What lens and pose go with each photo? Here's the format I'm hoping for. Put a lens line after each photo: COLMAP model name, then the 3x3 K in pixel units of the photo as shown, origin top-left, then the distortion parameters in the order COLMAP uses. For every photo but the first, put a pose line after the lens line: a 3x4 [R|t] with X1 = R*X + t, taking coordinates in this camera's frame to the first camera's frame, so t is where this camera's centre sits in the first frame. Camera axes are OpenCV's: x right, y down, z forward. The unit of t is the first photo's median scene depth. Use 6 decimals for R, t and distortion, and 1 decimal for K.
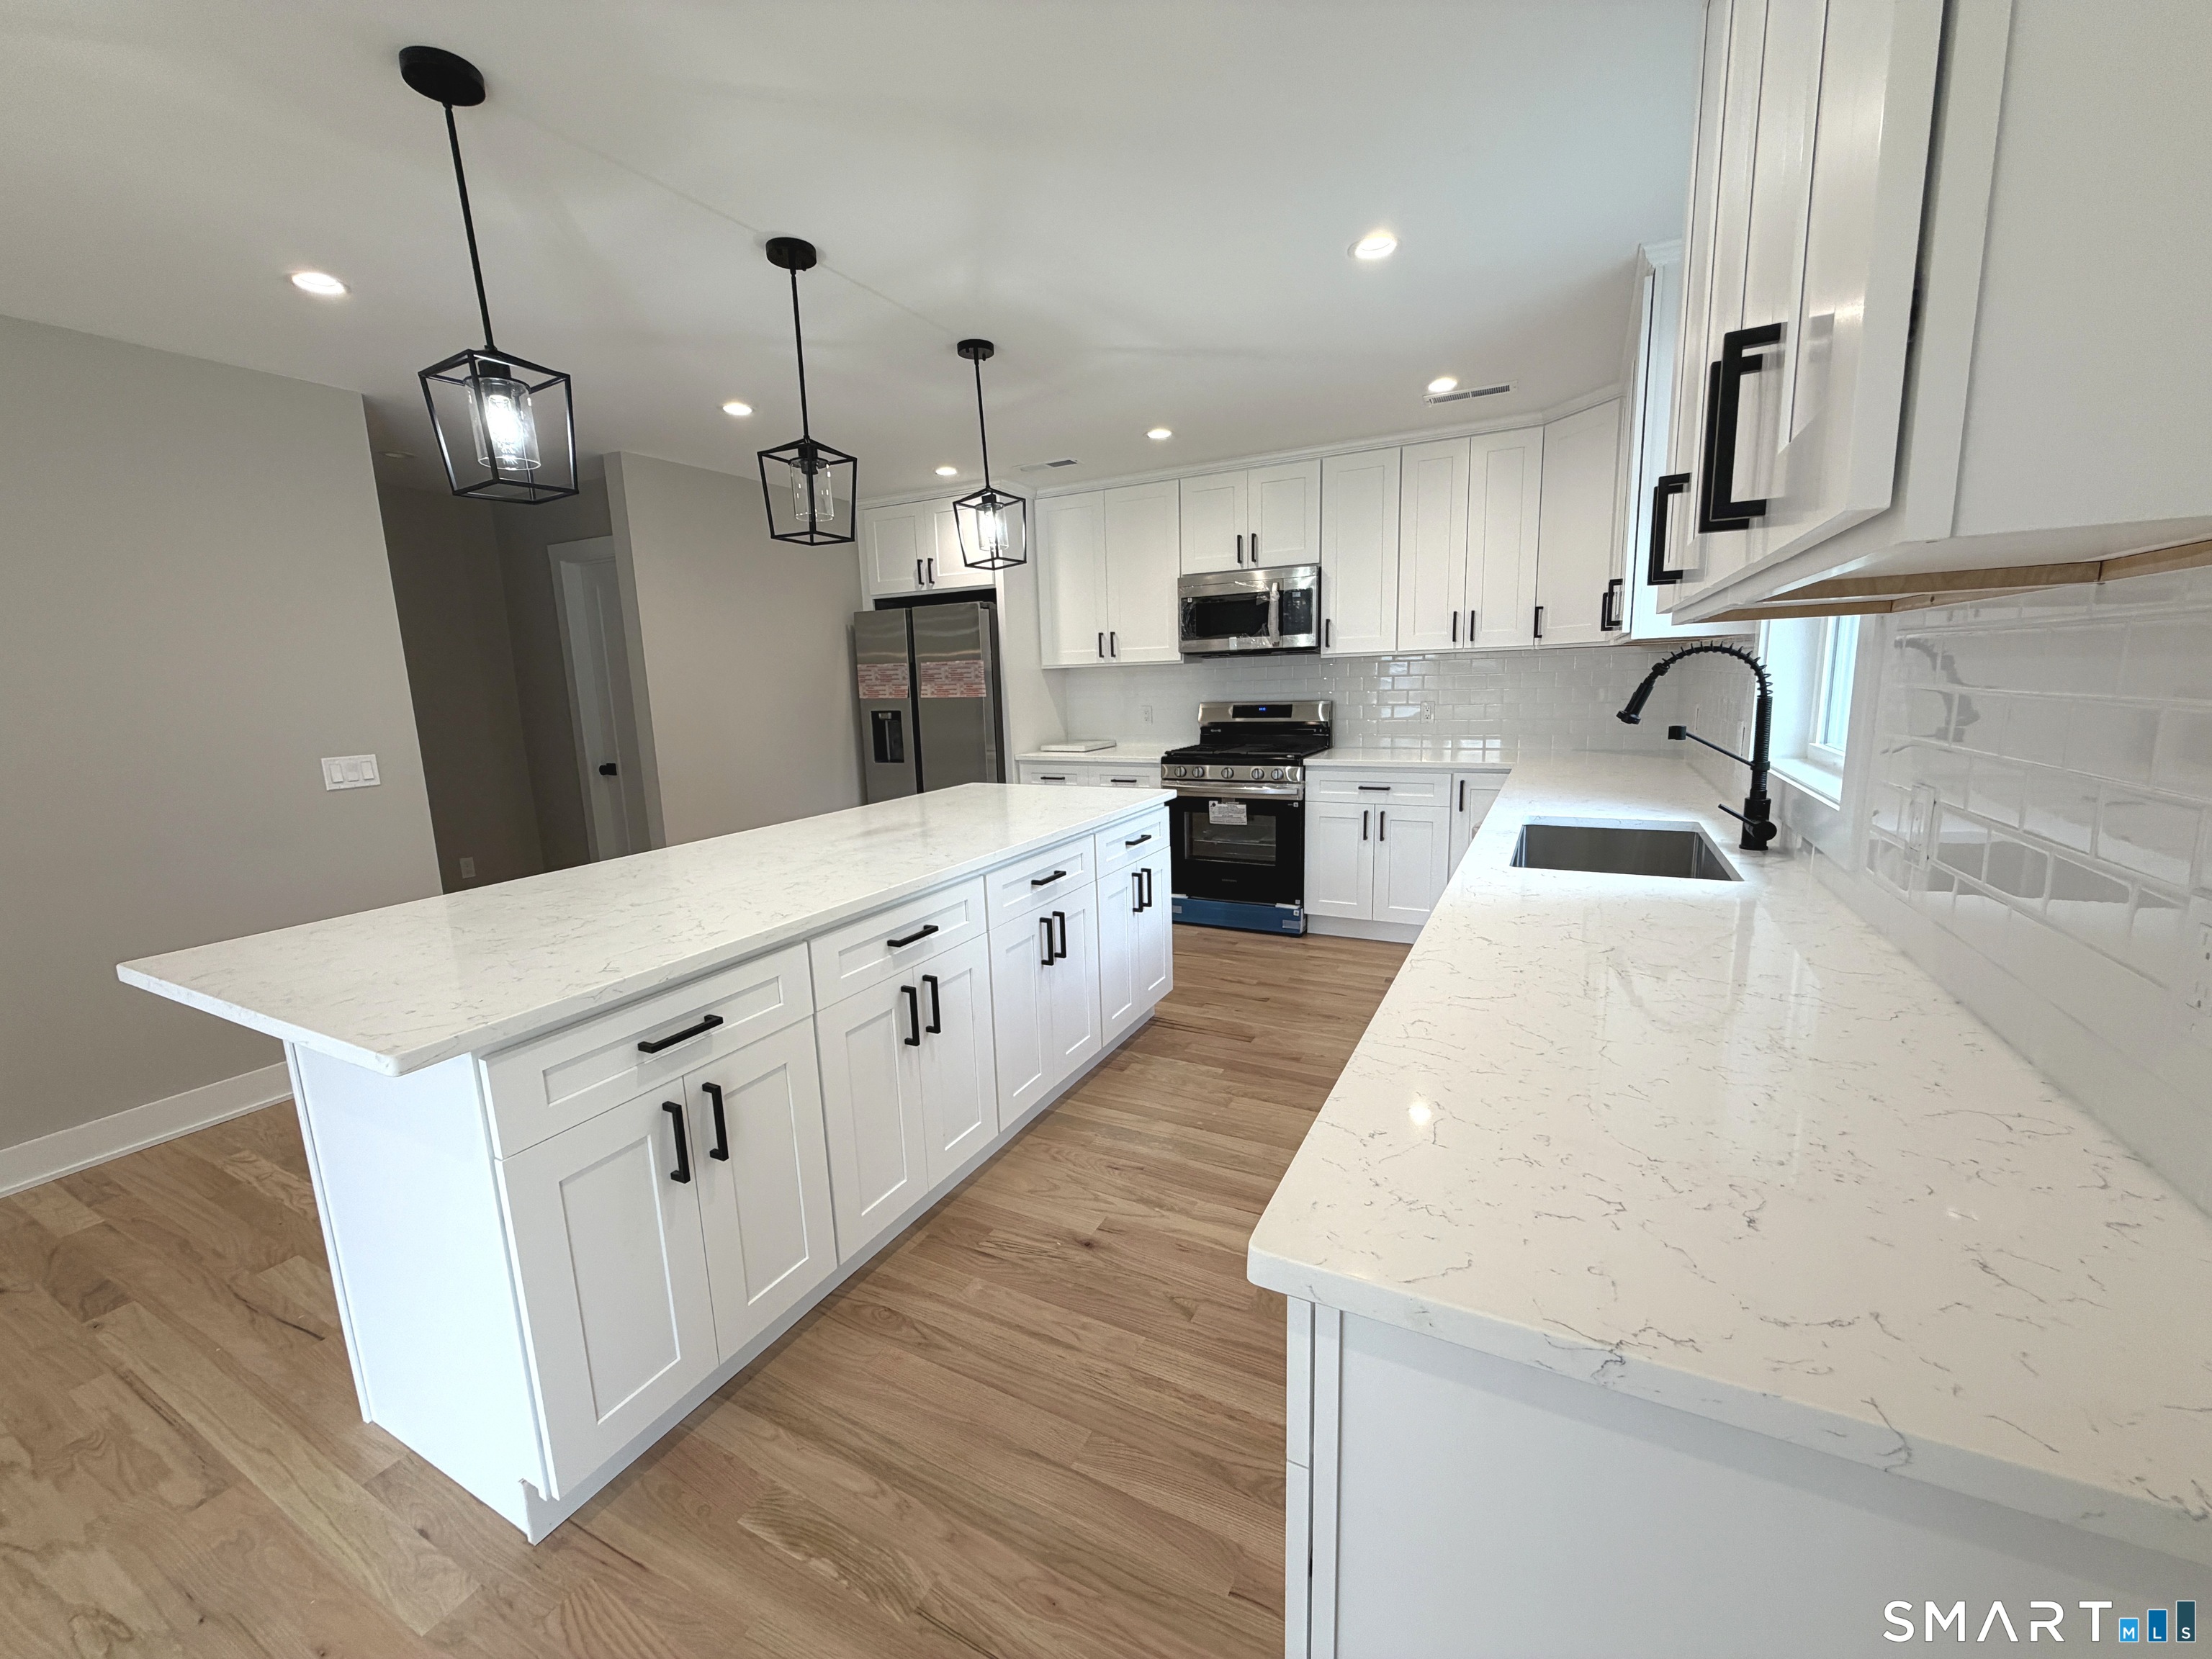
lens RADIAL K [[884.1, 0, 1100.5], [0, 884.1, 824.8], [0, 0, 1]] dist [0.004208, -0.000011]
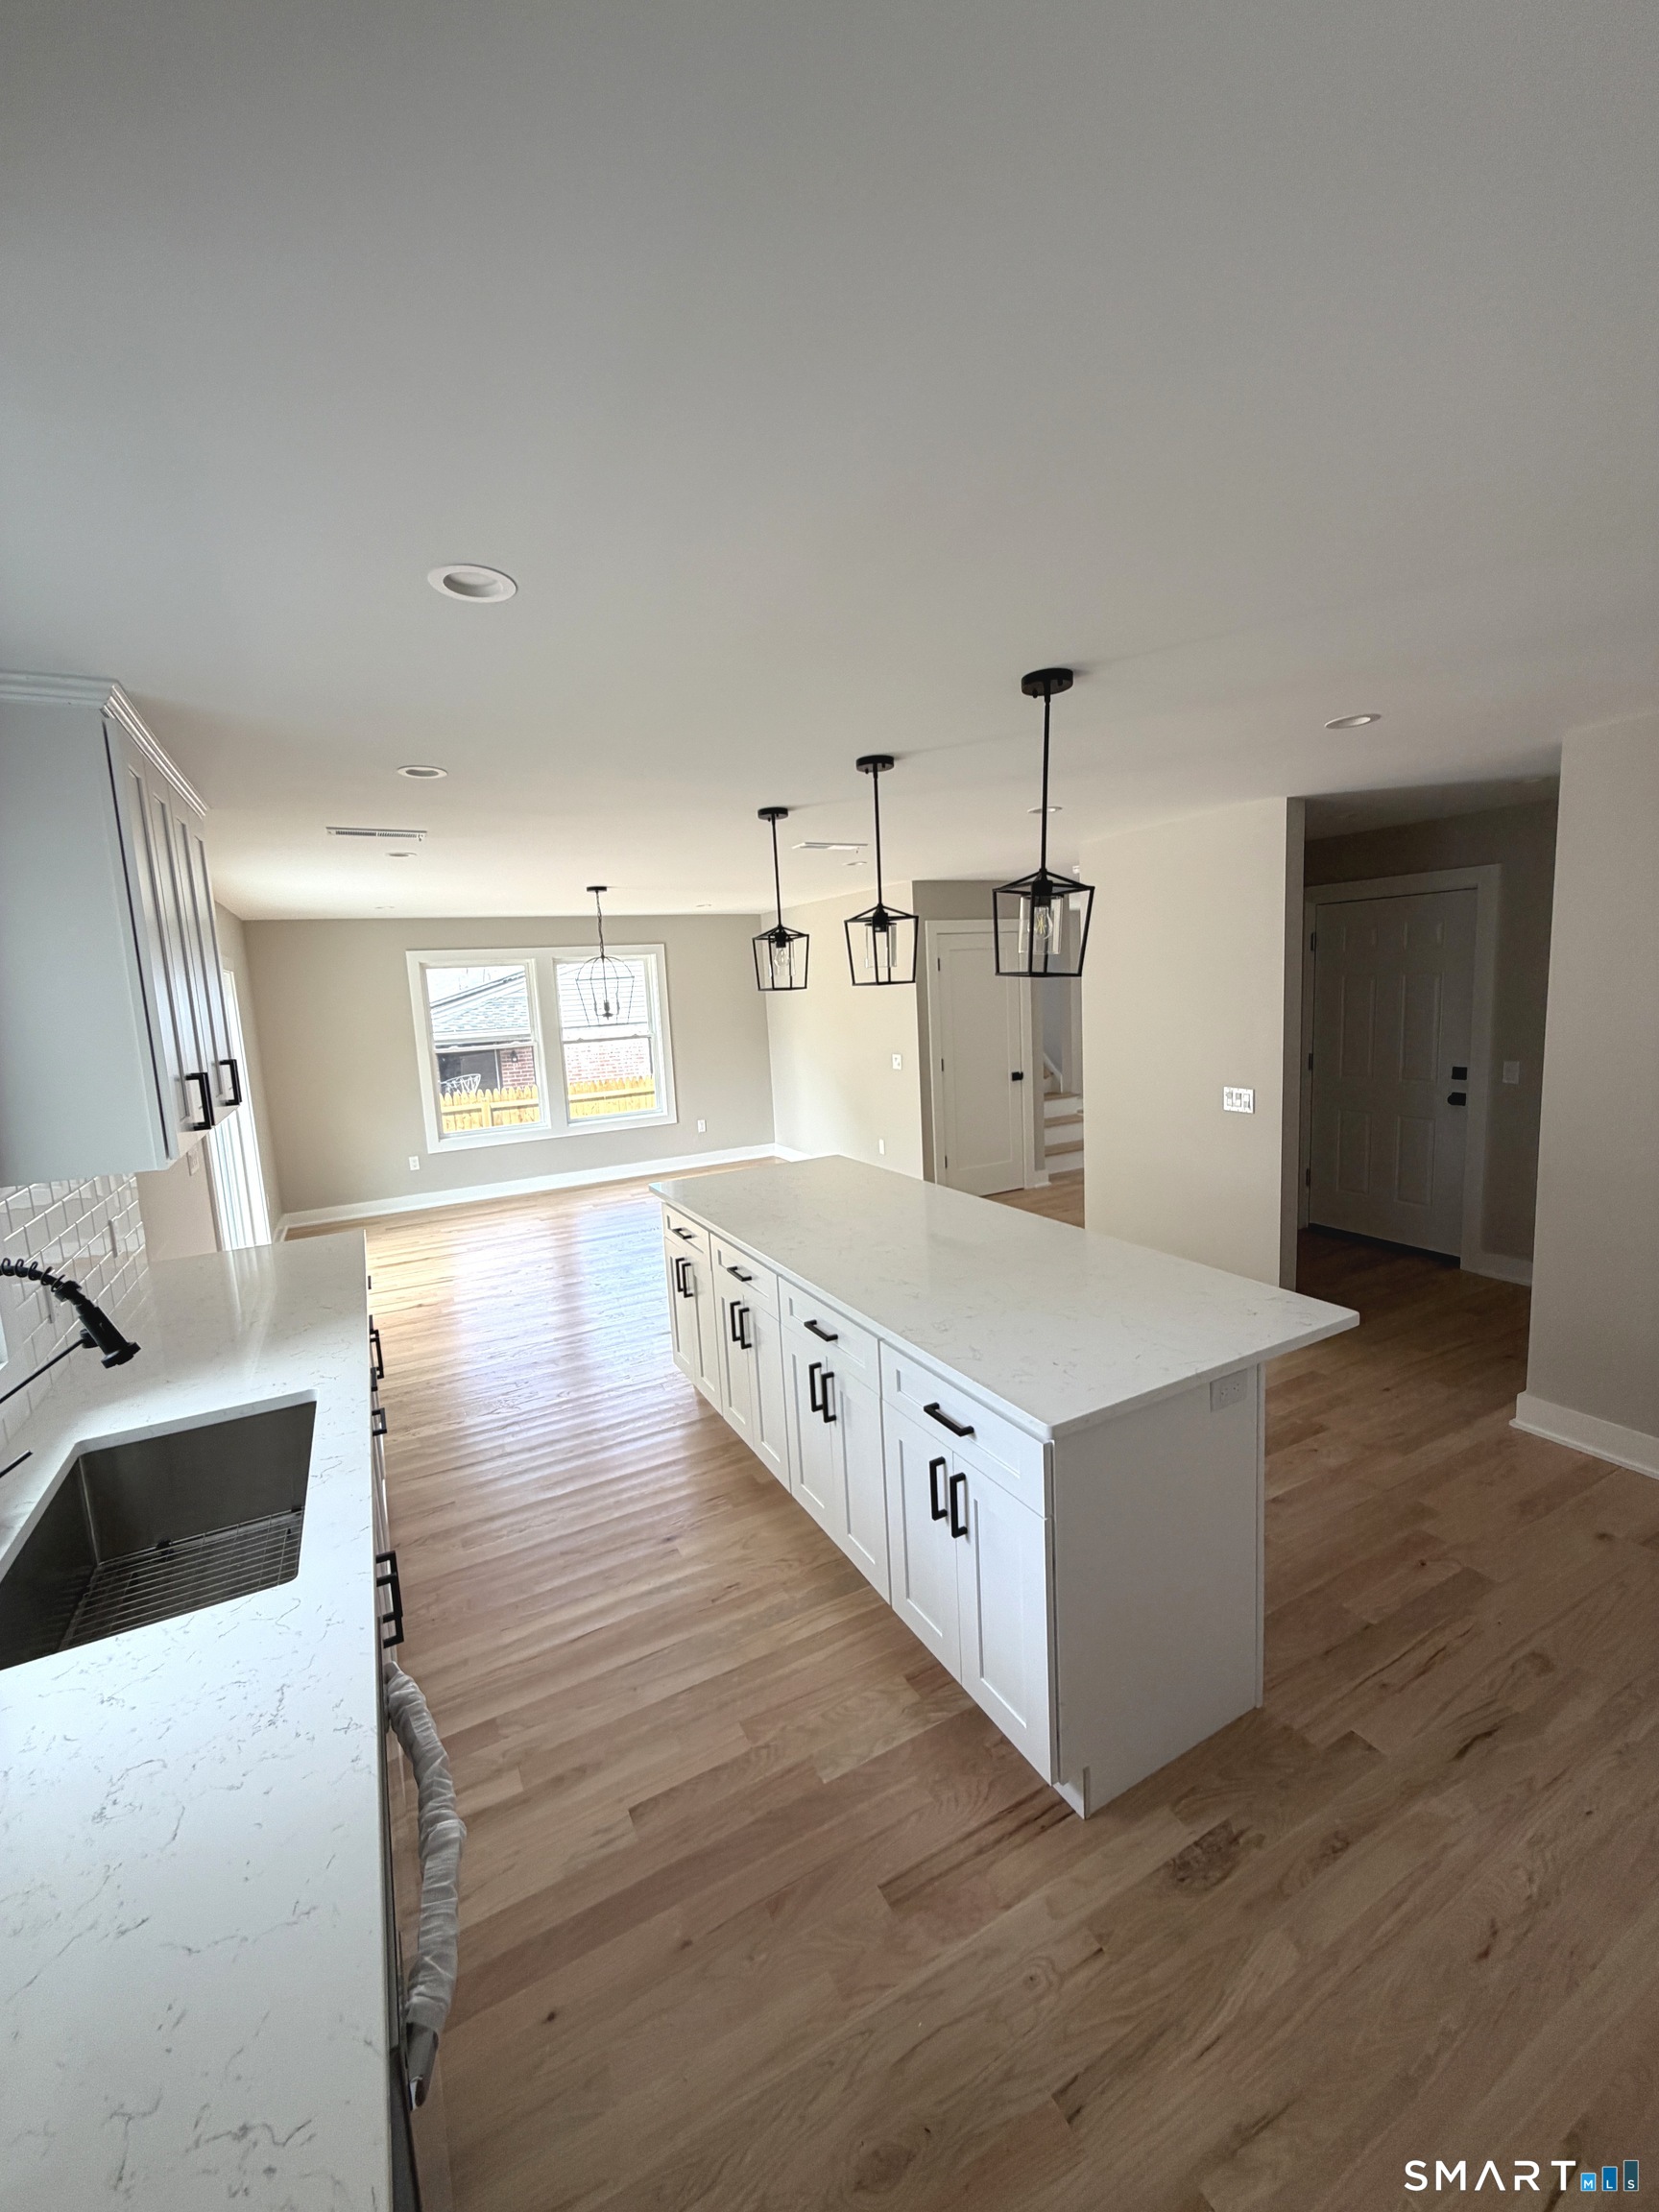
lens RADIAL K [[884.1, 0, 834.0], [0, 884.1, 1098.4], [0, 0, 1]] dist [0.004208, -0.000011]
pose [[-0.556767, 0.167725, -0.813559, 0.389975], [-0.071491, 0.966094, 0.248097, -0.245410], [0.827586, 0.196294, -0.525899, 0.847655]]
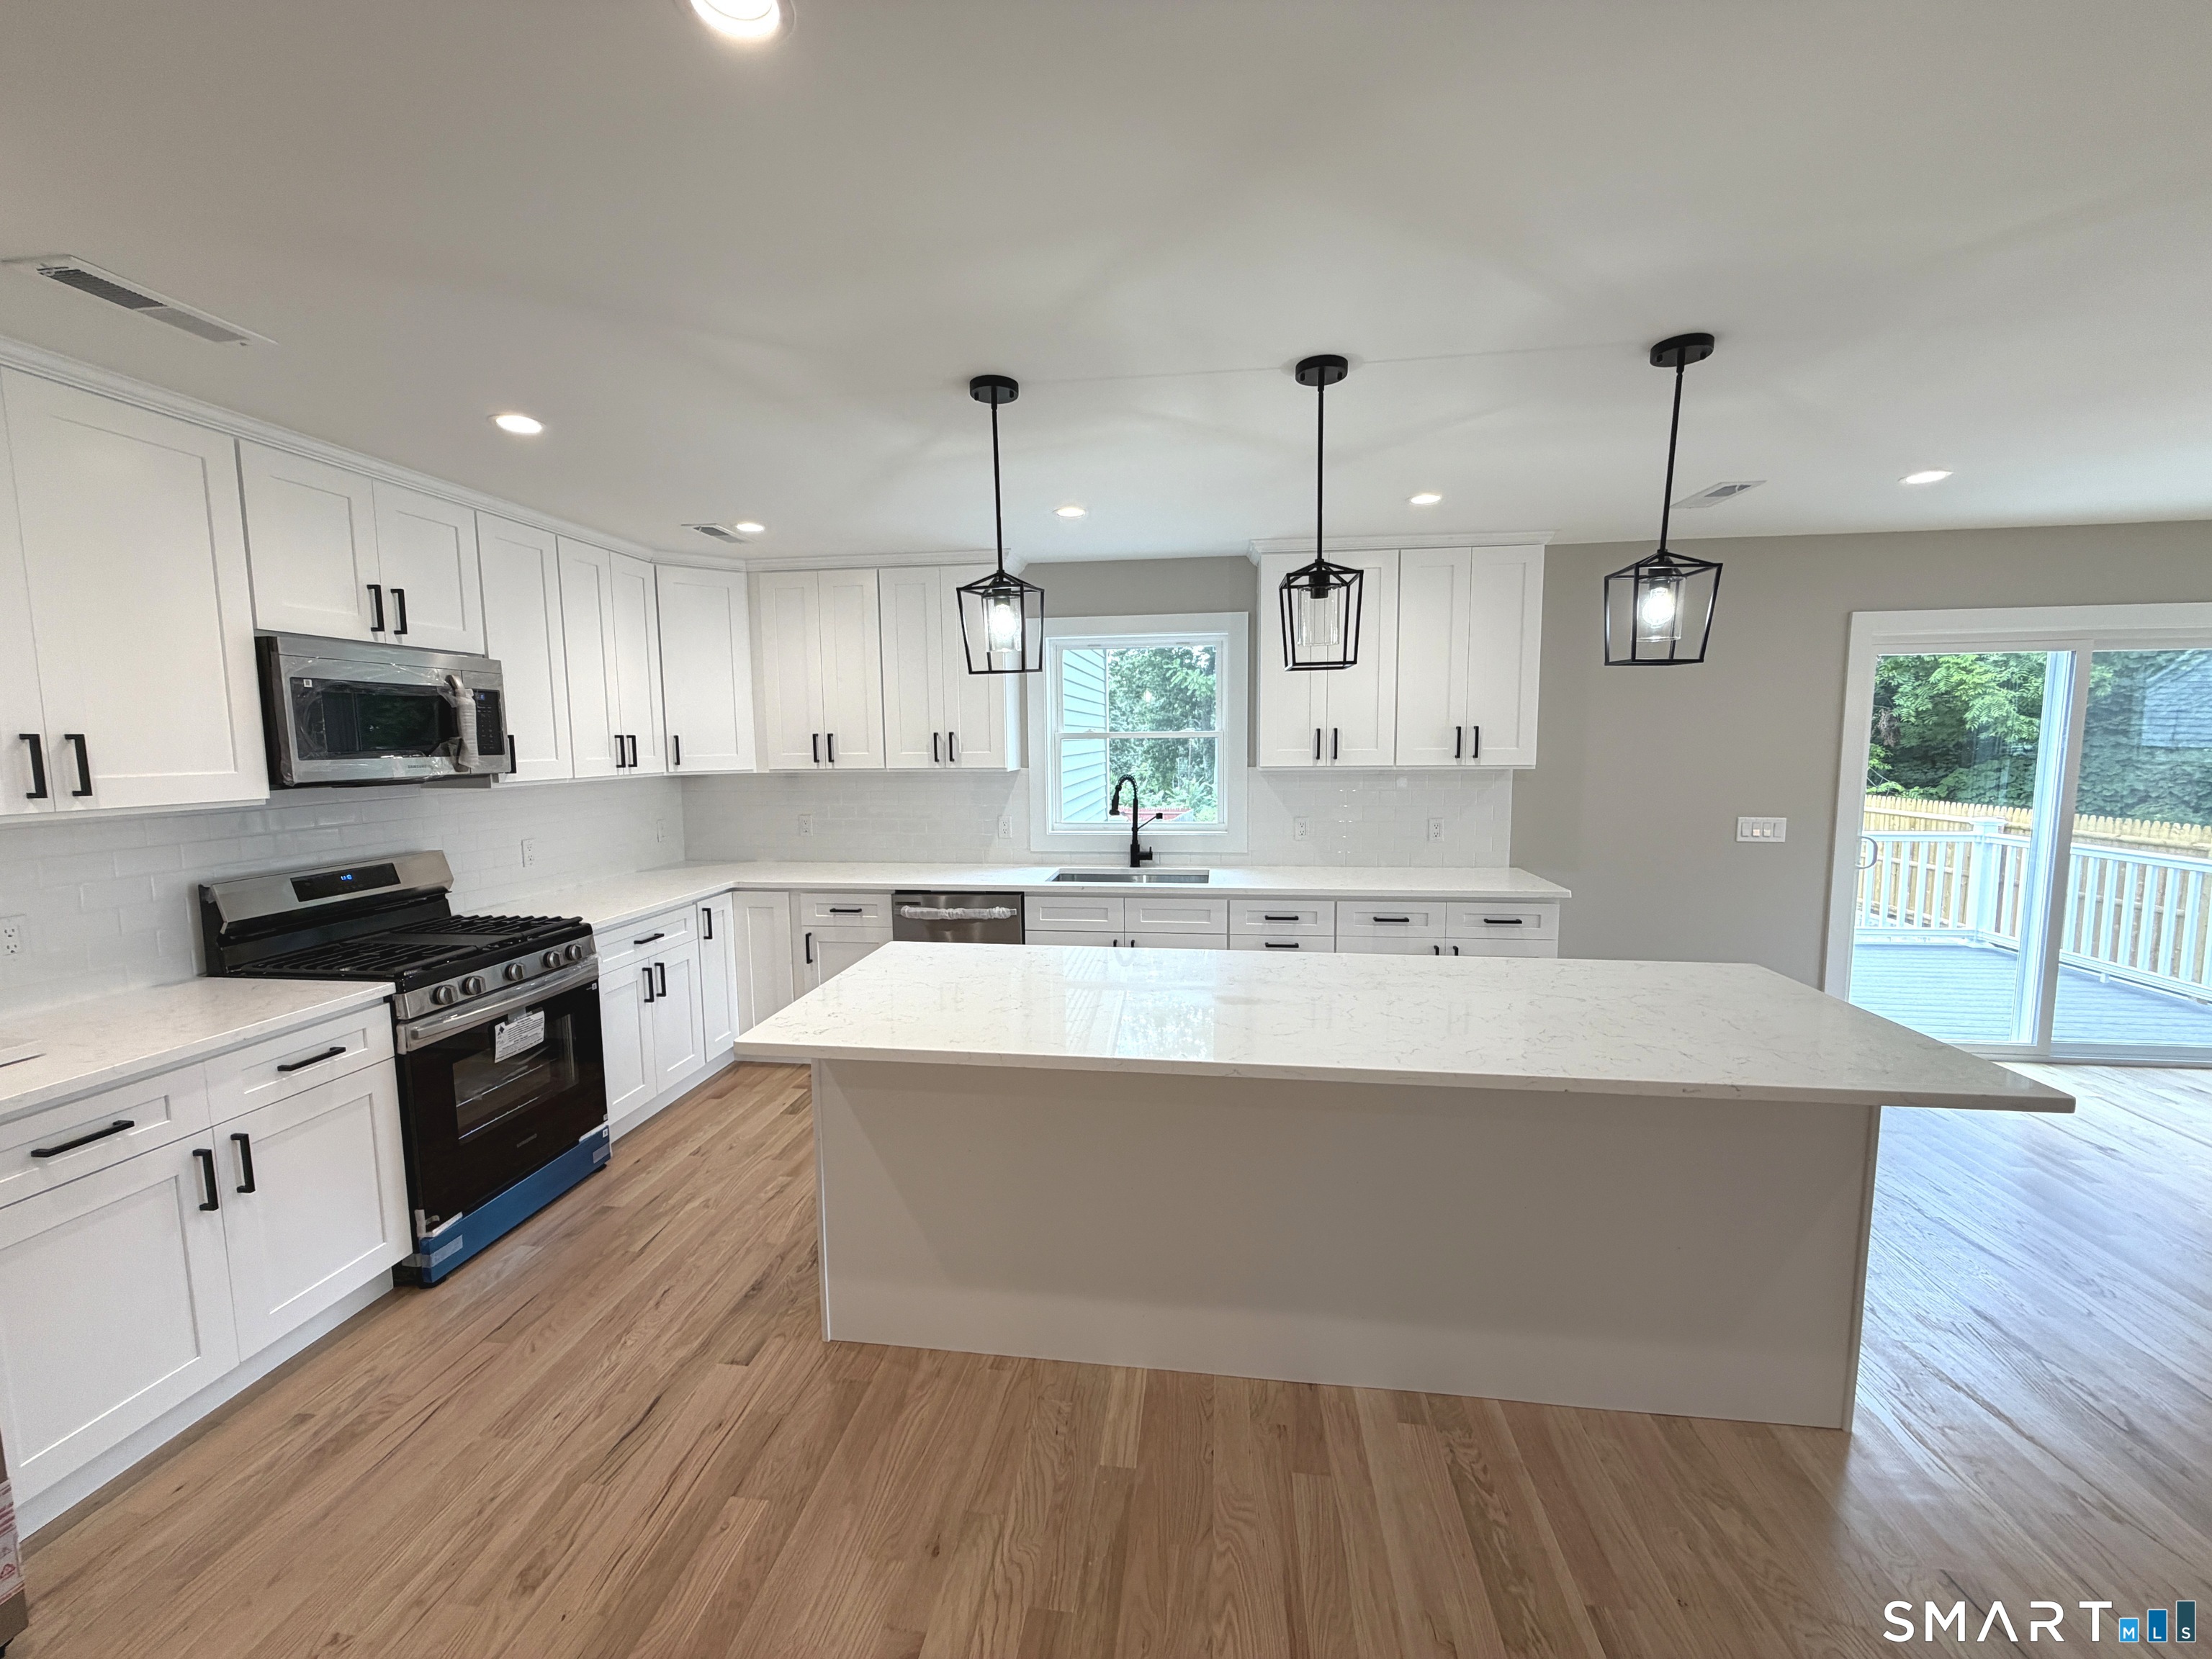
lens RADIAL K [[884.1, 0, 1100.5], [0, 884.1, 824.8], [0, 0, 1]] dist [0.004208, -0.000011]
pose [[-0.344951, -0.056692, 0.936907, -0.584706], [0.177253, 0.976280, 0.124335, -0.165597], [-0.921732, 0.208959, -0.326720, 0.807547]]
